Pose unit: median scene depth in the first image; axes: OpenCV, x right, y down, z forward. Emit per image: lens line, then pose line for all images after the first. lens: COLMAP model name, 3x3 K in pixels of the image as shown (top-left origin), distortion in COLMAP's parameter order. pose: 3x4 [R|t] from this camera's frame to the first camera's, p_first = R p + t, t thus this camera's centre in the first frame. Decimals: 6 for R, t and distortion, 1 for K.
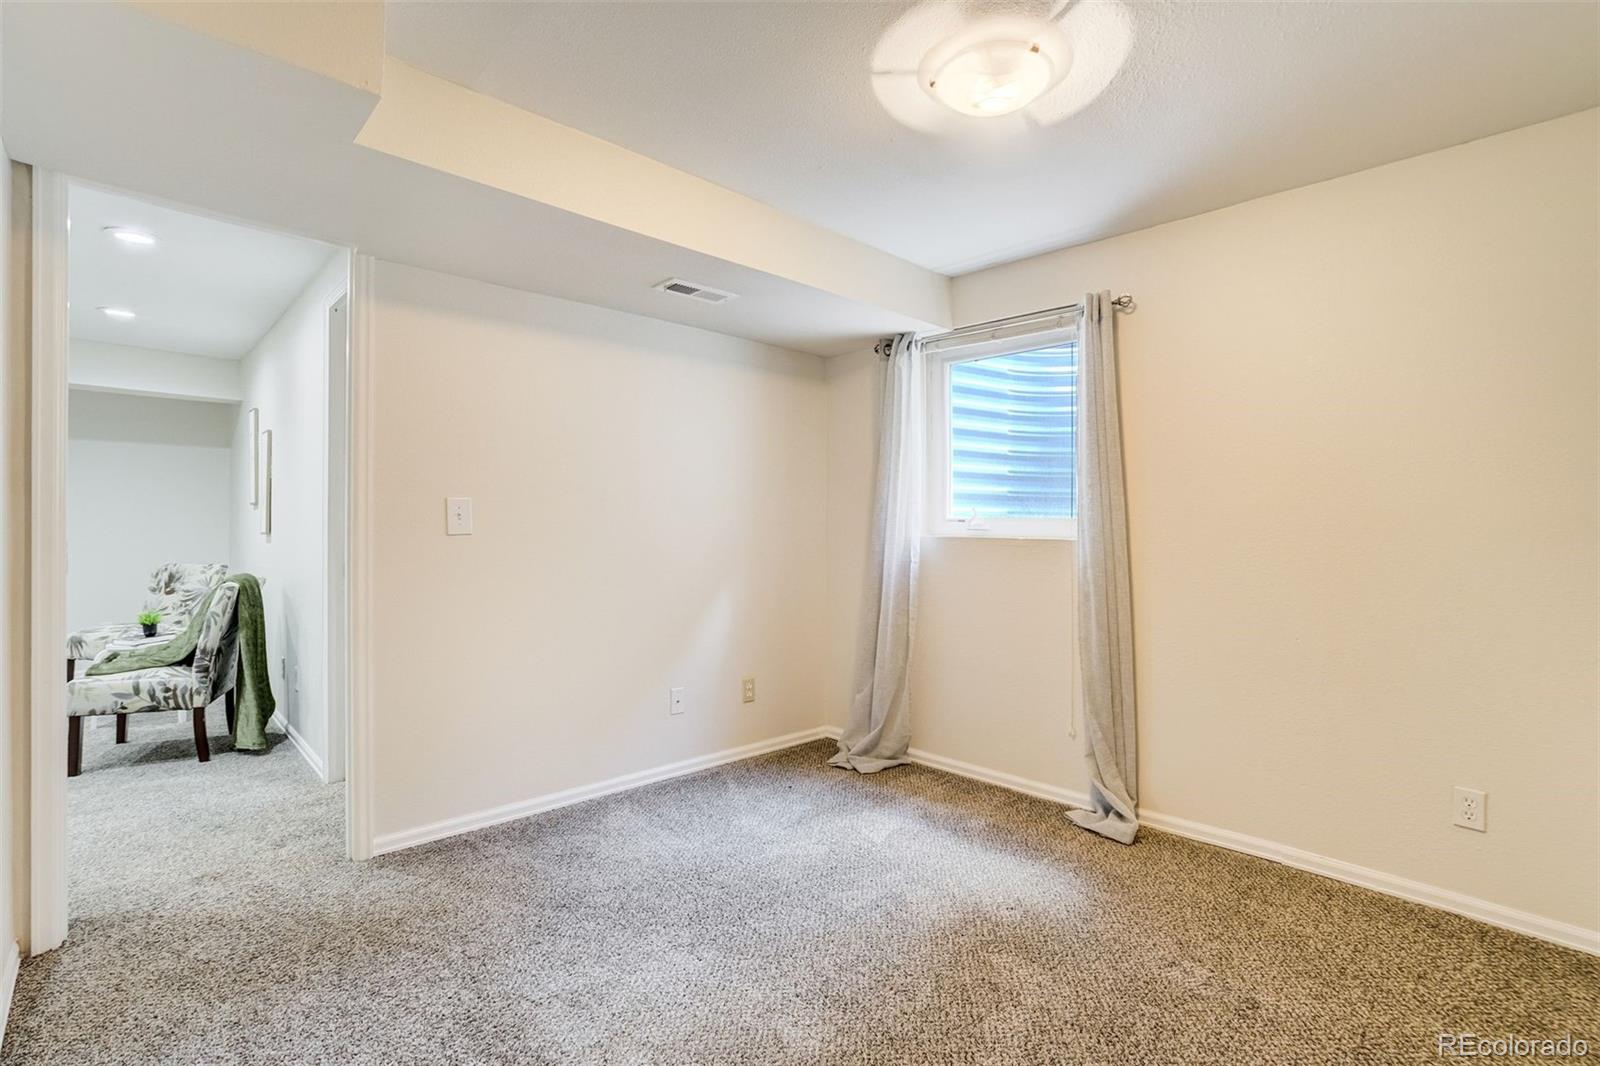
lens RADIAL K [[772.1, 0, 804.8], [0, 772.1, 533.0], [0, 0, 1]] dist [-0.029929, 0.018257]
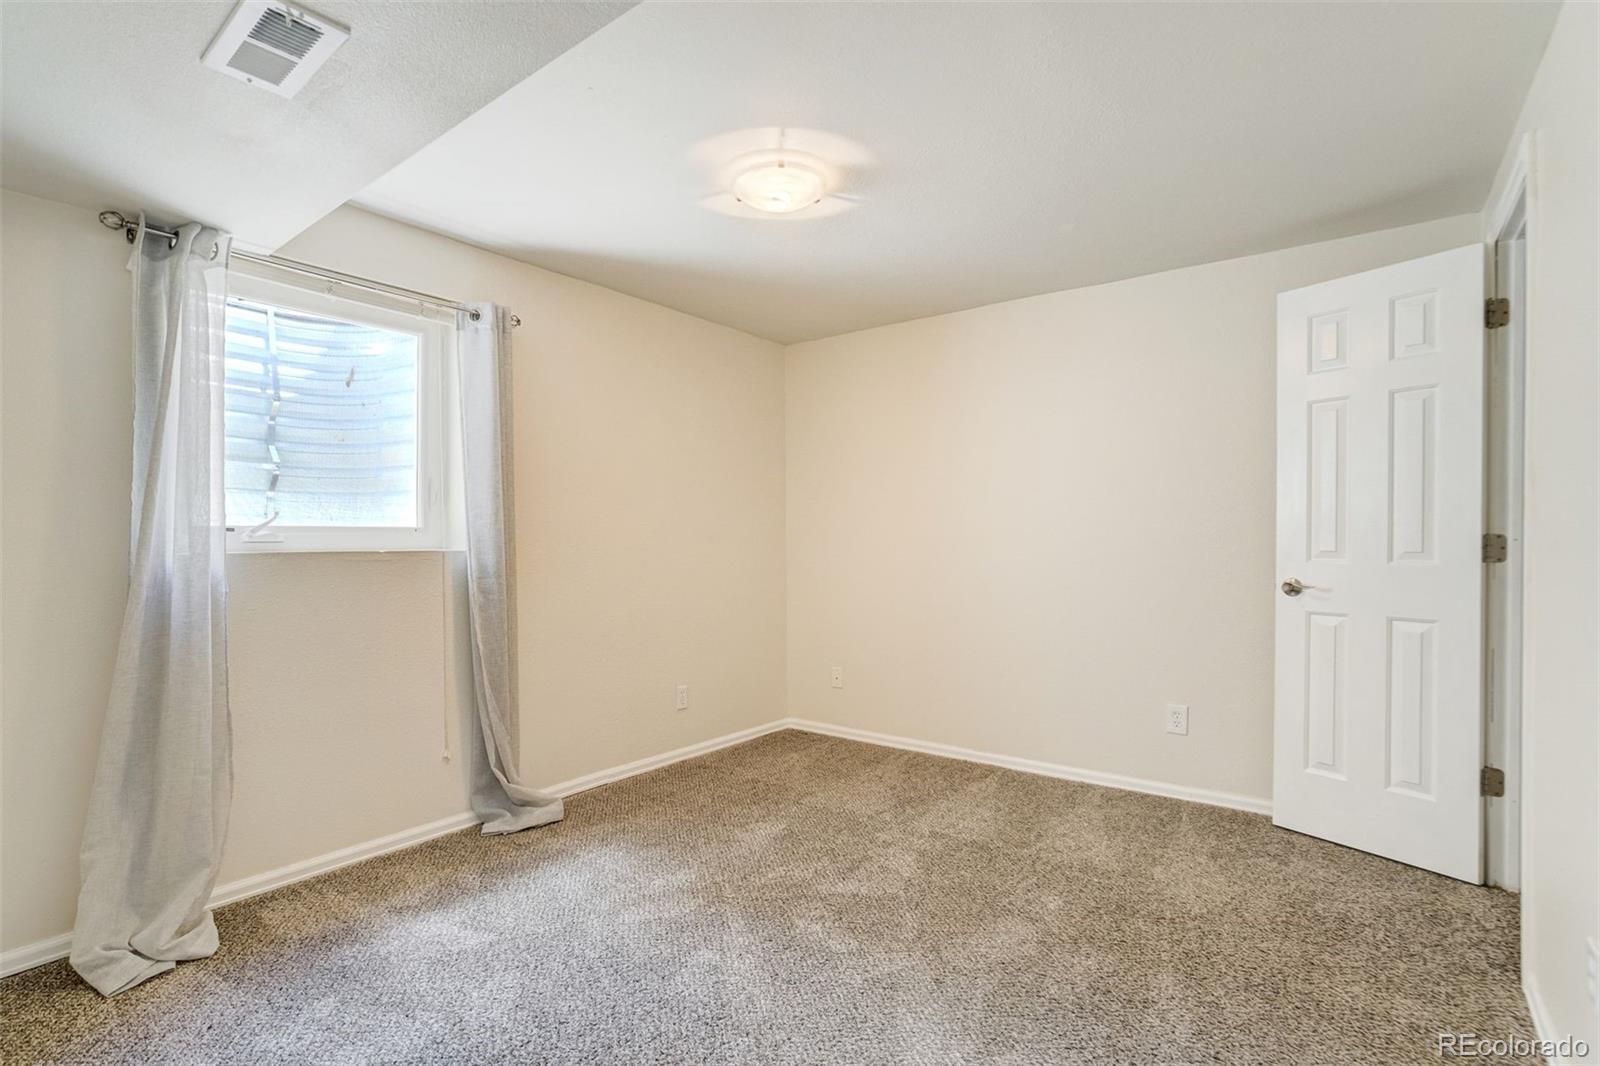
lens RADIAL K [[772.1, 0, 799.1], [0, 772.1, 547.2], [0, 0, 1]] dist [-0.029929, 0.018257]
pose [[-0.157563, -0.009589, 0.987462, -0.638316], [0.019005, 0.999738, 0.012741, 0.001593], [-0.987326, 0.020774, -0.157340, 0.717311]]
